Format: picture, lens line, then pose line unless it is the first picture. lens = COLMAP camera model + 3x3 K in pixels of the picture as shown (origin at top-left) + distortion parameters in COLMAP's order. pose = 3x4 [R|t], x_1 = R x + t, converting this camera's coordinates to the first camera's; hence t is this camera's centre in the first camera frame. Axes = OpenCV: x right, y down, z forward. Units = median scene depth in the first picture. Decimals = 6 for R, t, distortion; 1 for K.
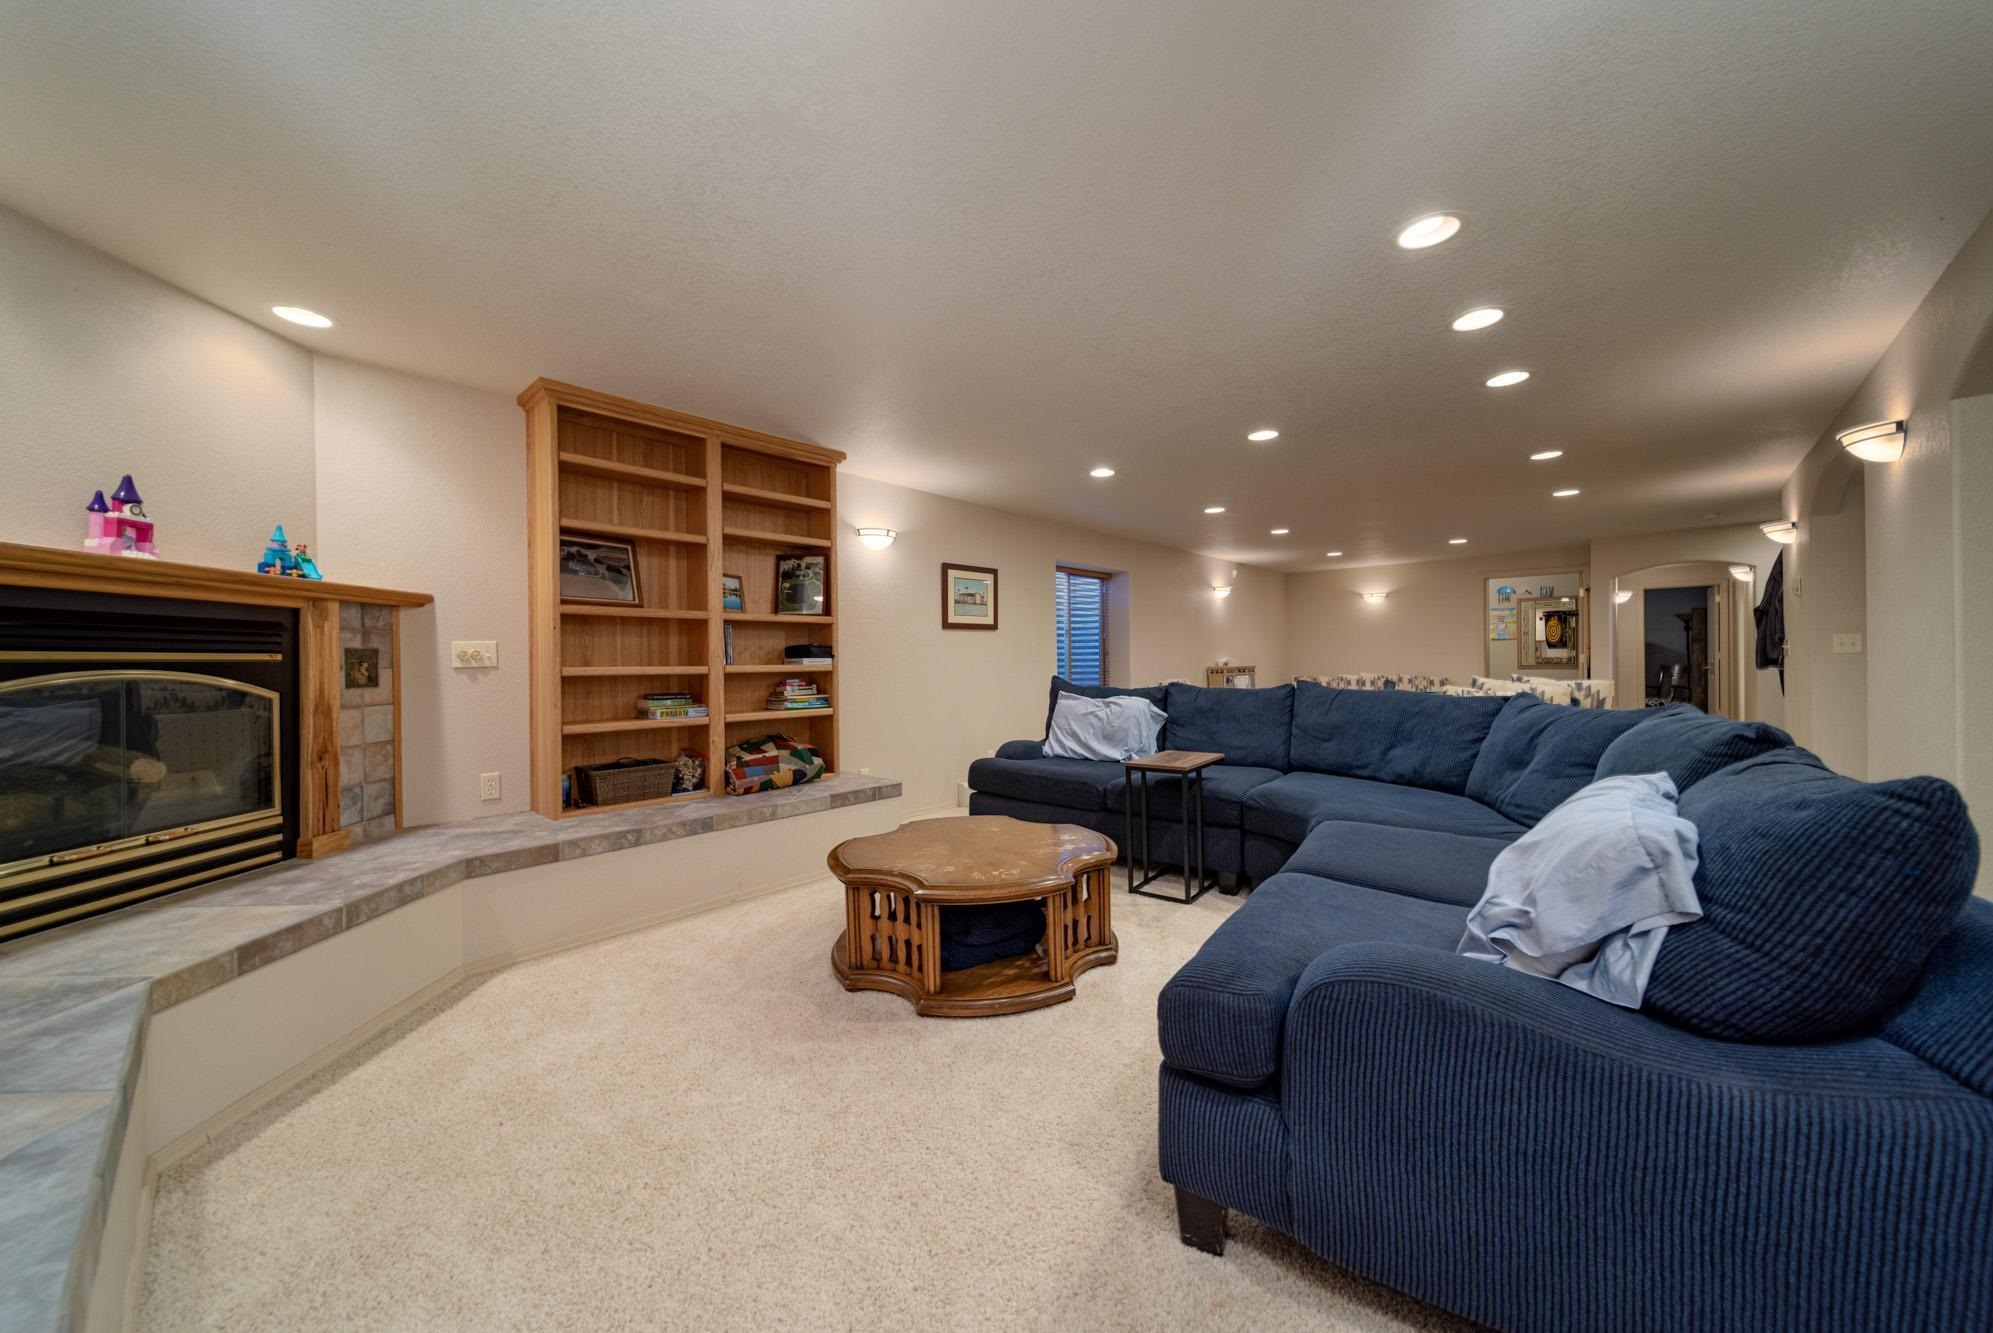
lens RADIAL K [[705.7, 0, 995.2], [0, 705.7, 666.7], [0, 0, 1]] dist [0.000063, -0.000172]
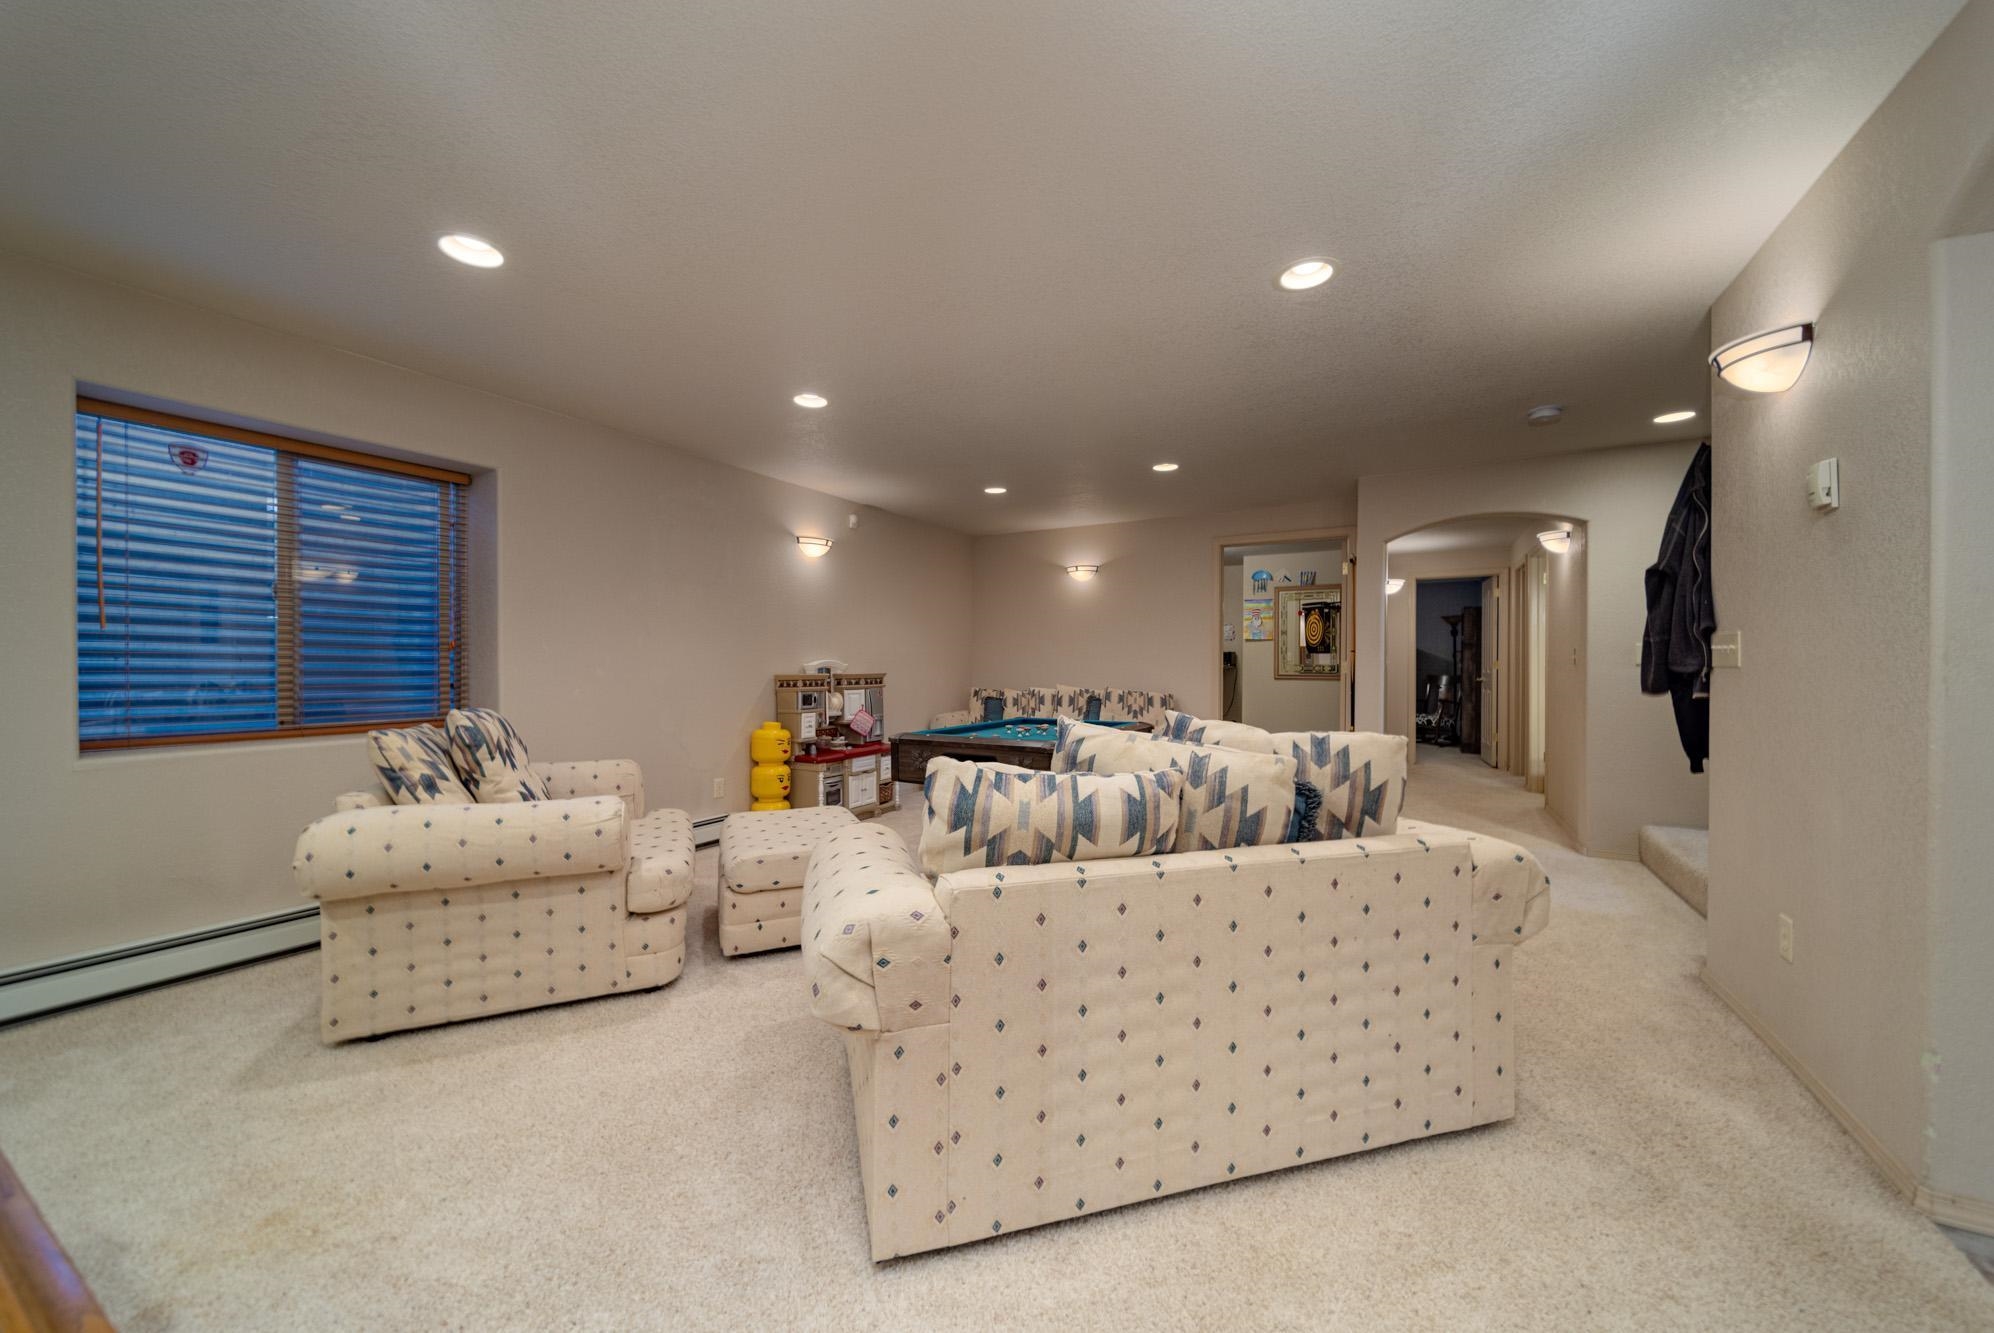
lens RADIAL K [[706.1, 0, 998.0], [0, 706.1, 665.1], [0, 0, 1]] dist [0.000063, -0.000172]
pose [[0.974071, 0.011953, 0.225925, 0.300430], [-0.011061, 0.999925, -0.005214, -0.005747], [-0.225971, 0.002580, 0.974131, 0.352570]]
